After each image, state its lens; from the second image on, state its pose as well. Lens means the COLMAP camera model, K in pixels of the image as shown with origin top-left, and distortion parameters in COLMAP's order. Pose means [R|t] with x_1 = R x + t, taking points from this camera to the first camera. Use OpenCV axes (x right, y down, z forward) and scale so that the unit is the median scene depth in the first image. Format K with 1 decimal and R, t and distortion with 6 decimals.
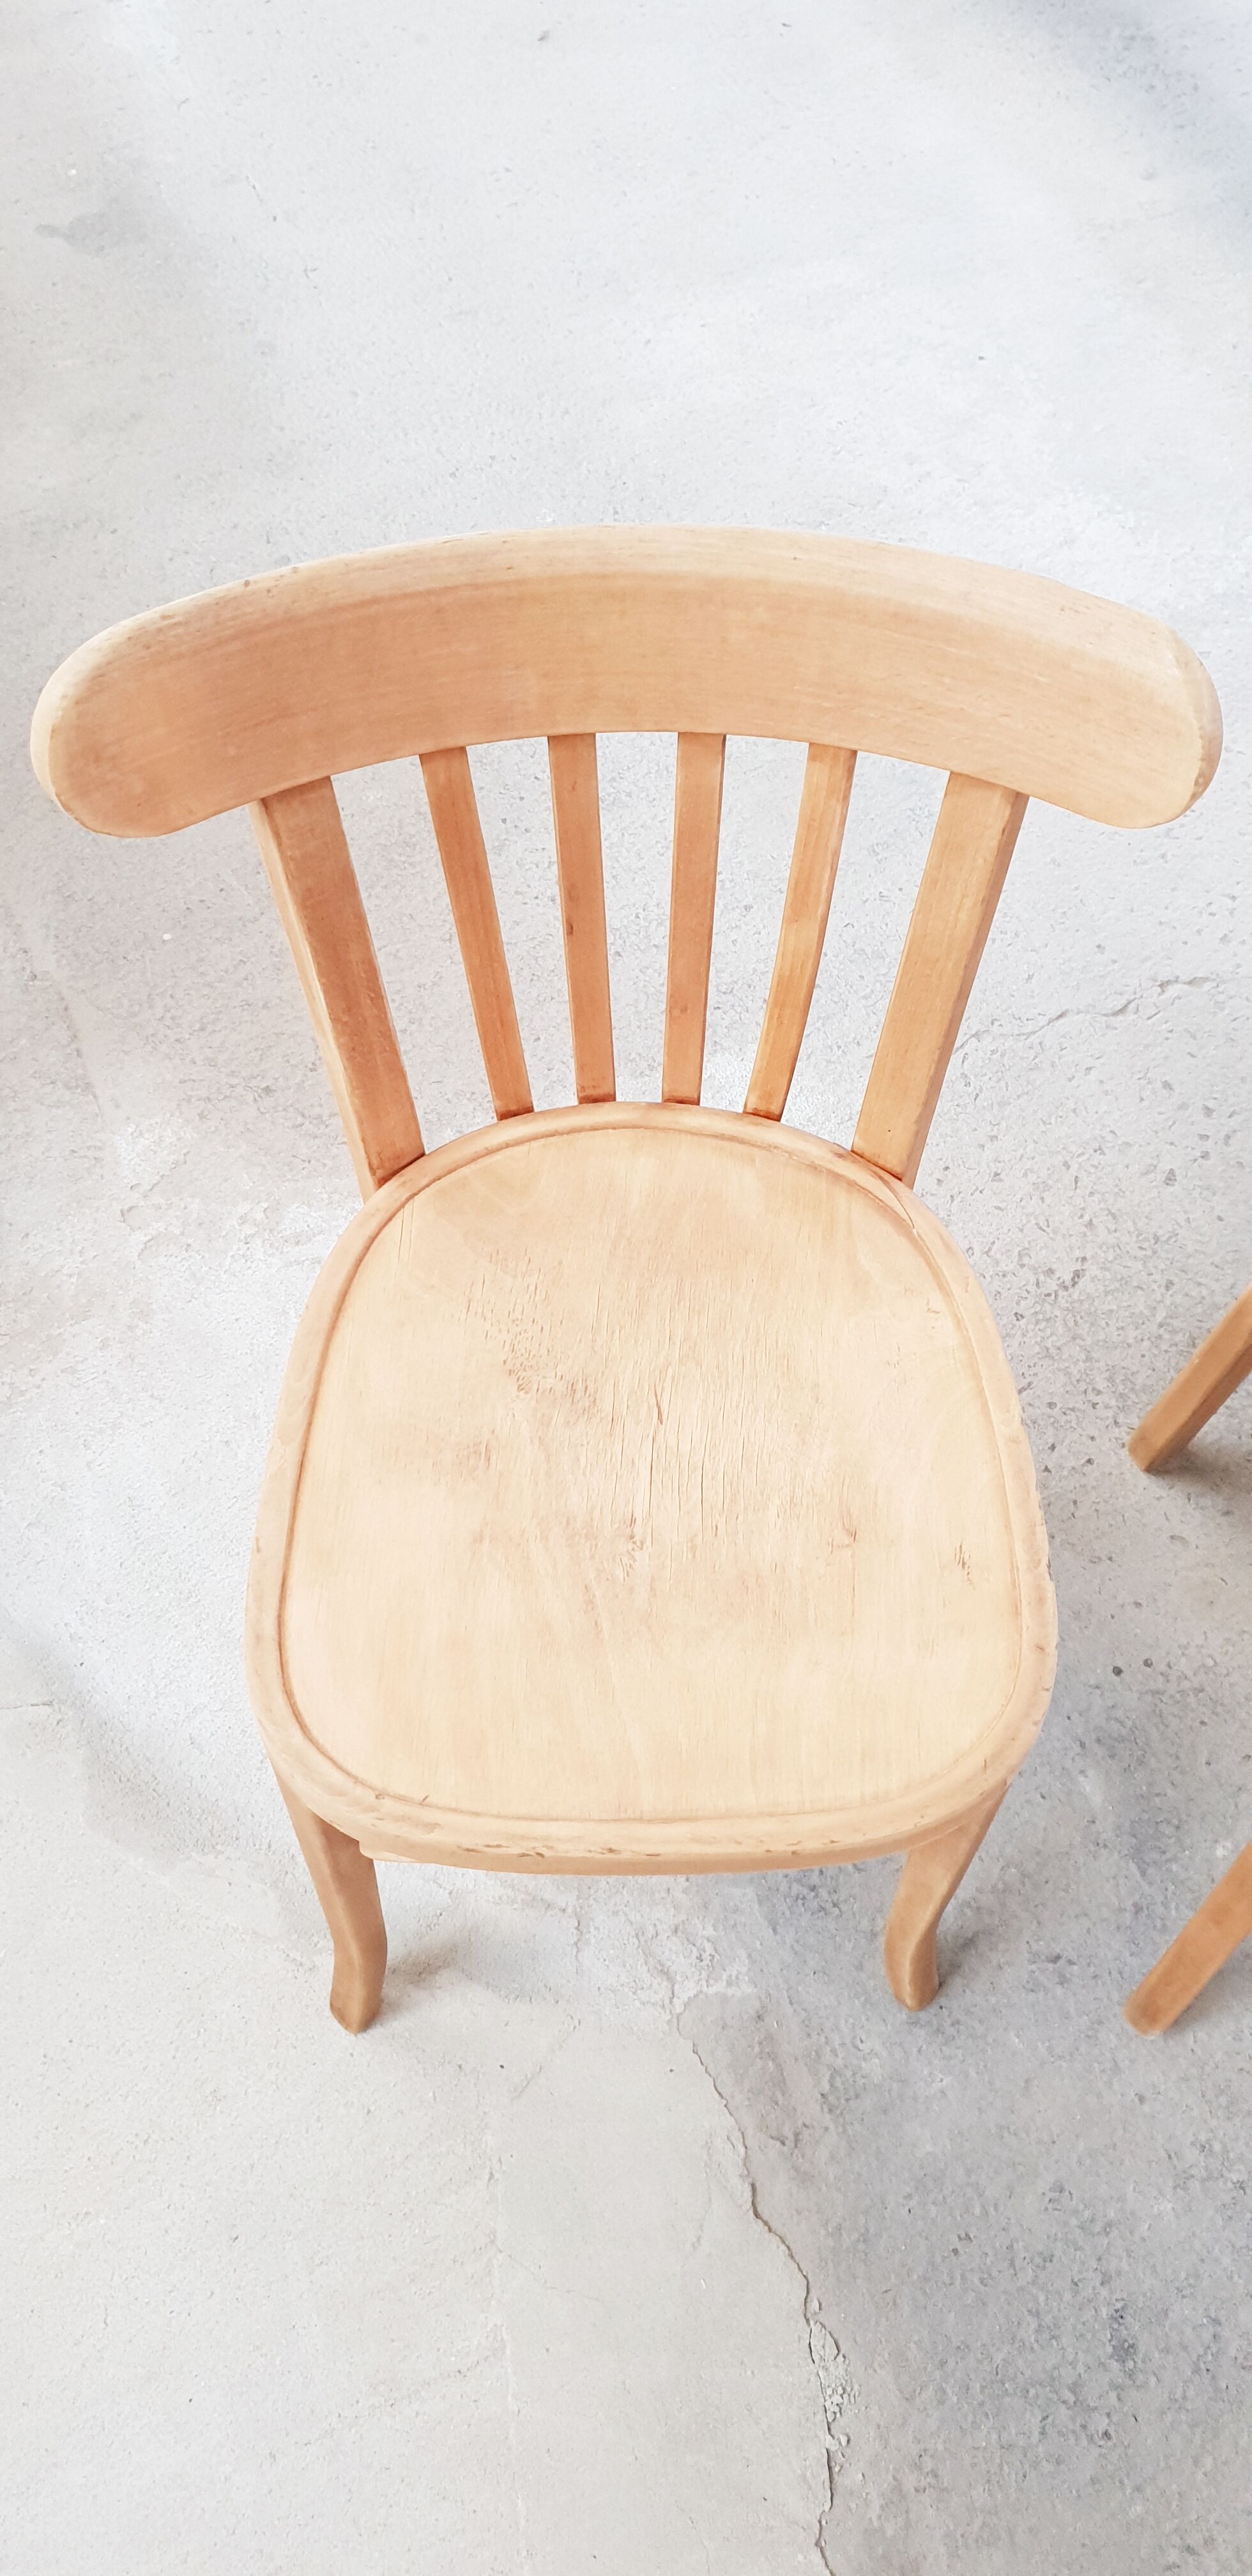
lens RADIAL K [[2021.2, 0, 648.3], [0, 2021.2, 1265.0], [0, 0, 1]] dist [-0.005101, 0.022445]
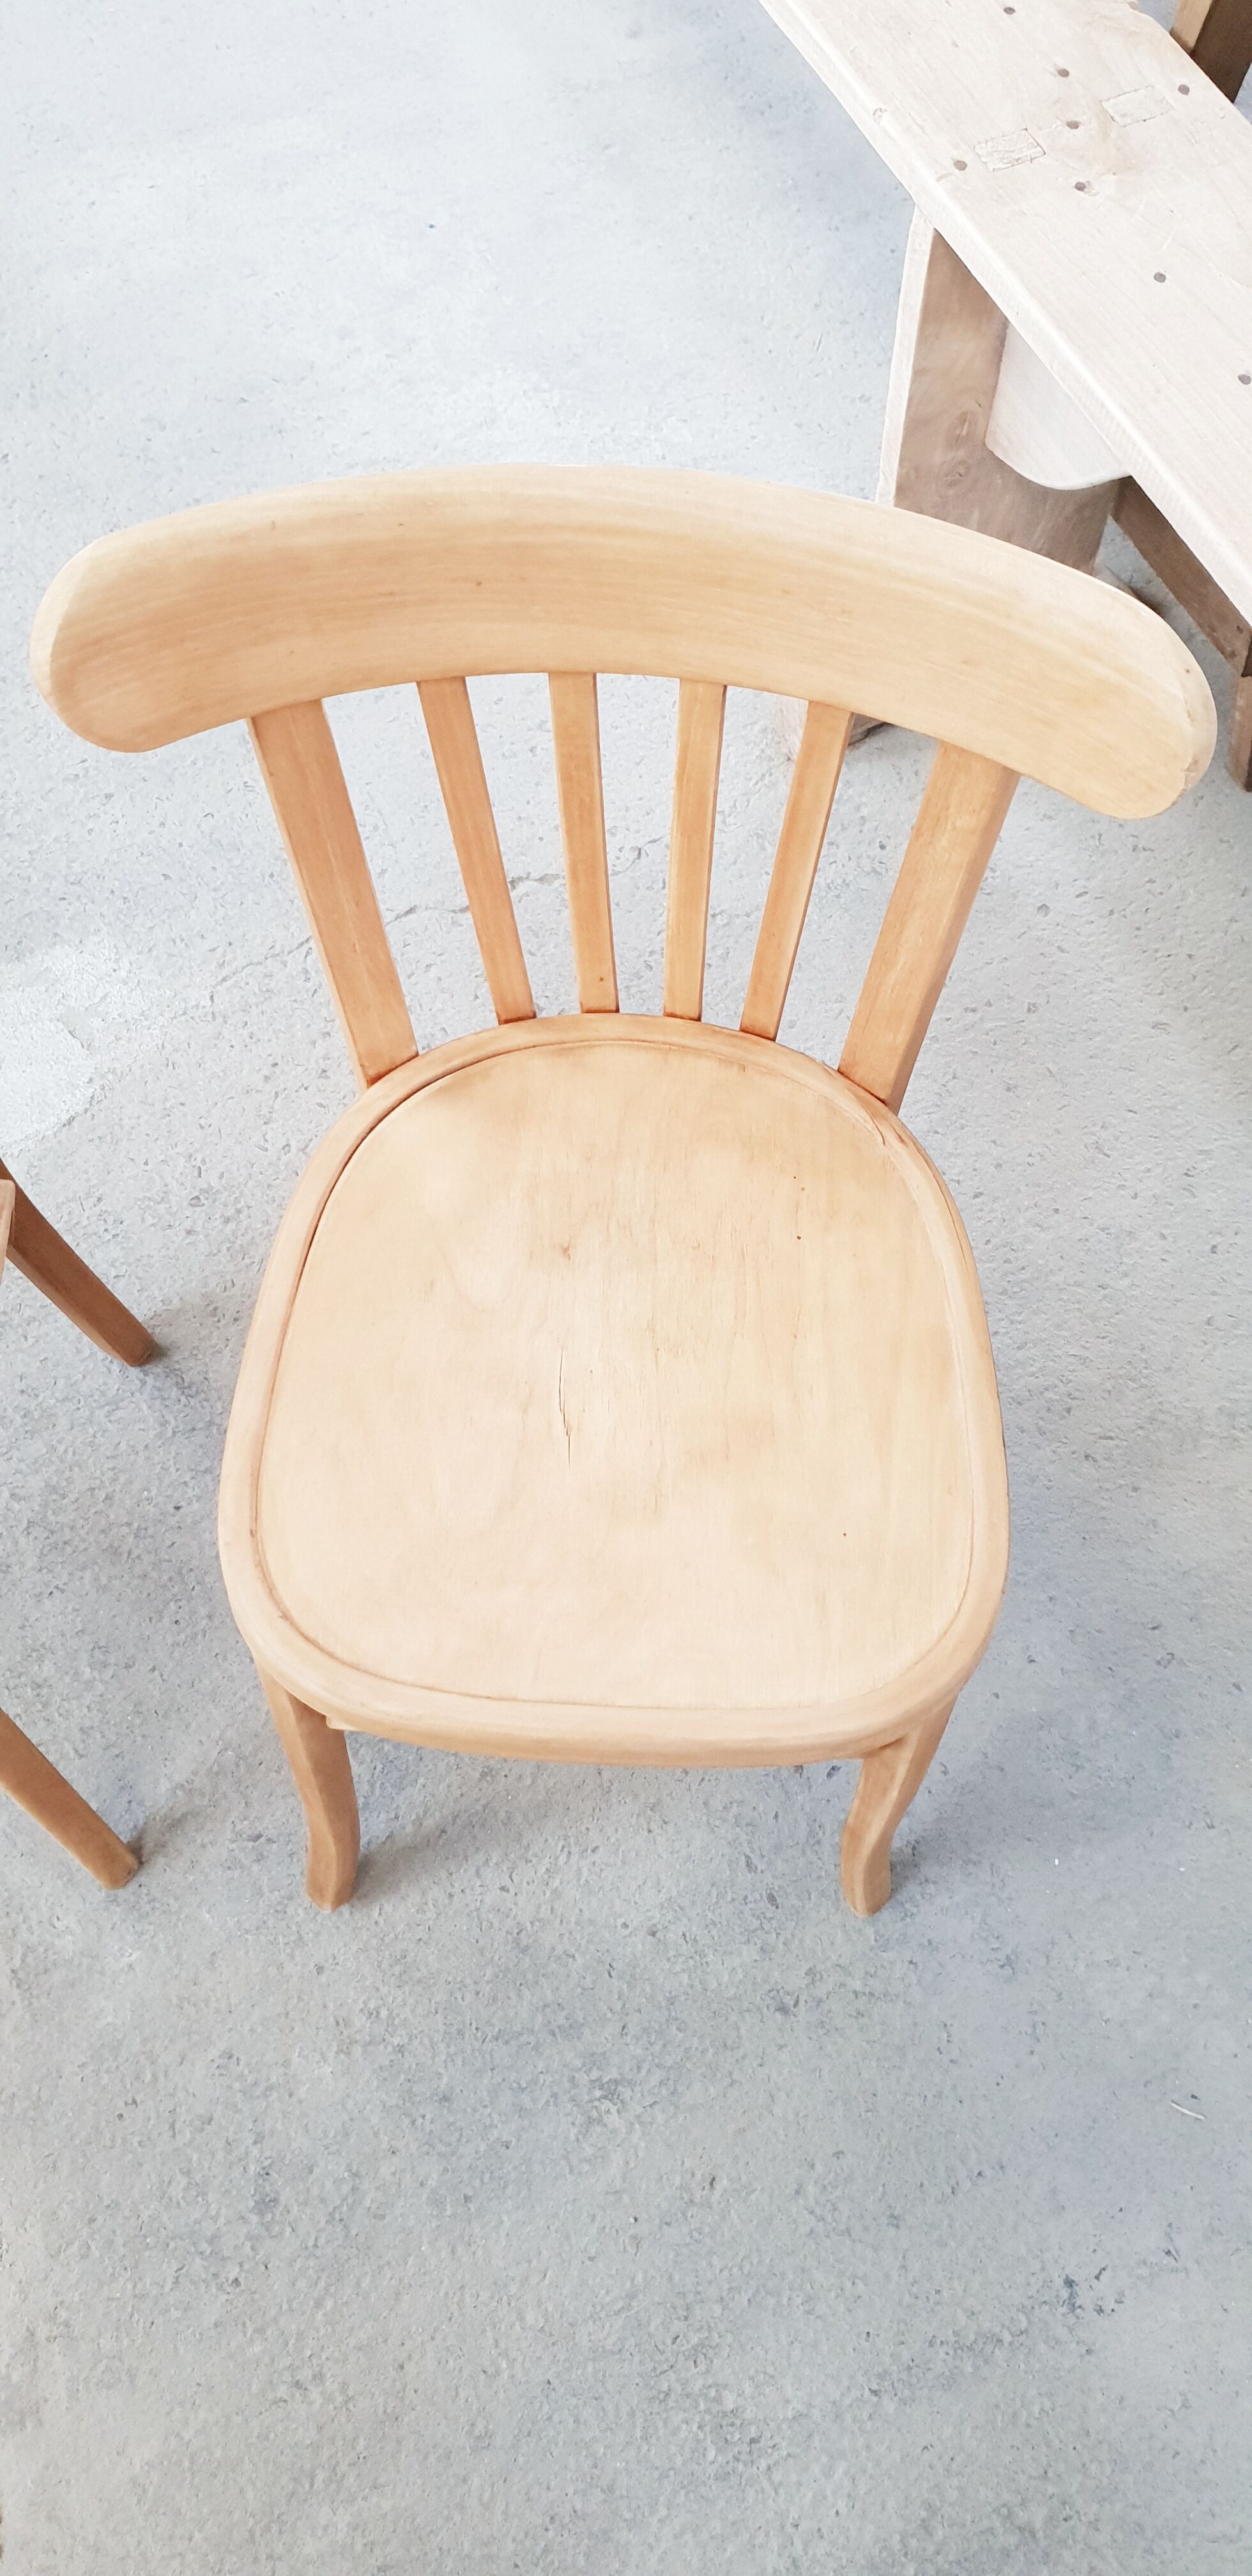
lens RADIAL K [[2021.2, 0, 660.1], [0, 2021.2, 1265.3], [0, 0, 1]] dist [-0.005101, 0.022445]
pose [[0.999345, -0.006283, 0.035652, 0.381002], [0.003948, 0.997864, 0.065201, -0.016259], [-0.035985, -0.065018, 0.997235, -0.020606]]
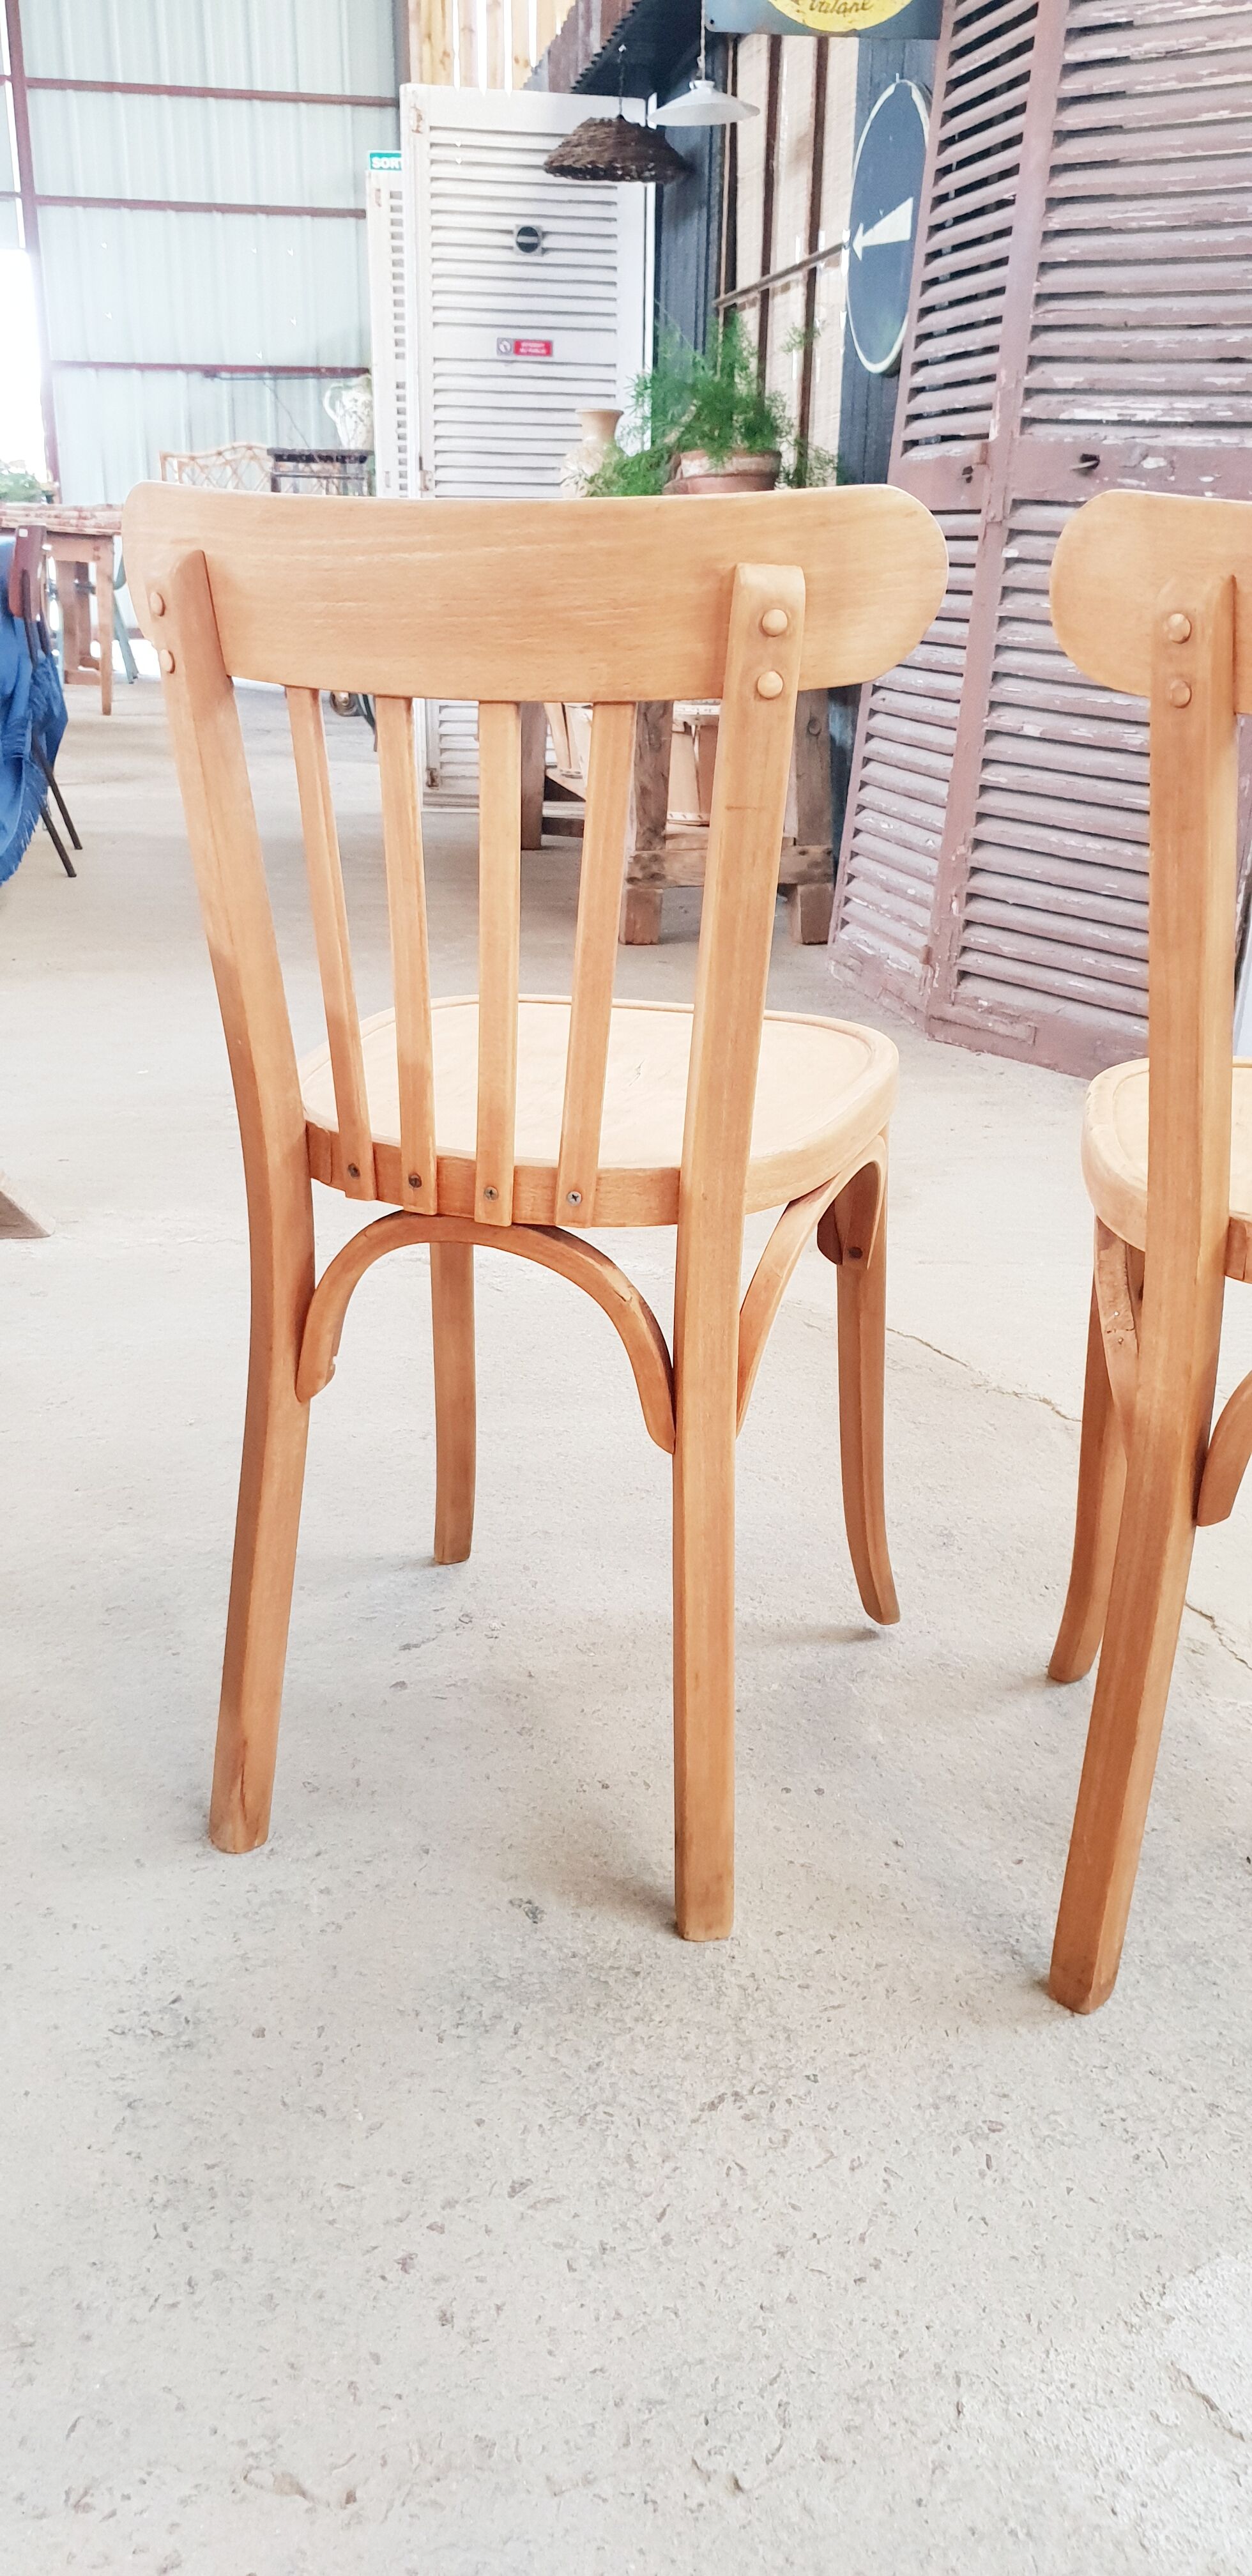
lens RADIAL K [[2021.2, 0, 641.0], [0, 2021.2, 1267.6], [0, 0, 1]] dist [-0.005101, 0.022445]
pose [[-0.968332, -0.088694, 0.233381, 0.122191], [0.211971, 0.201842, 0.956205, -0.871538], [-0.131915, 0.975394, -0.176650, 1.028059]]
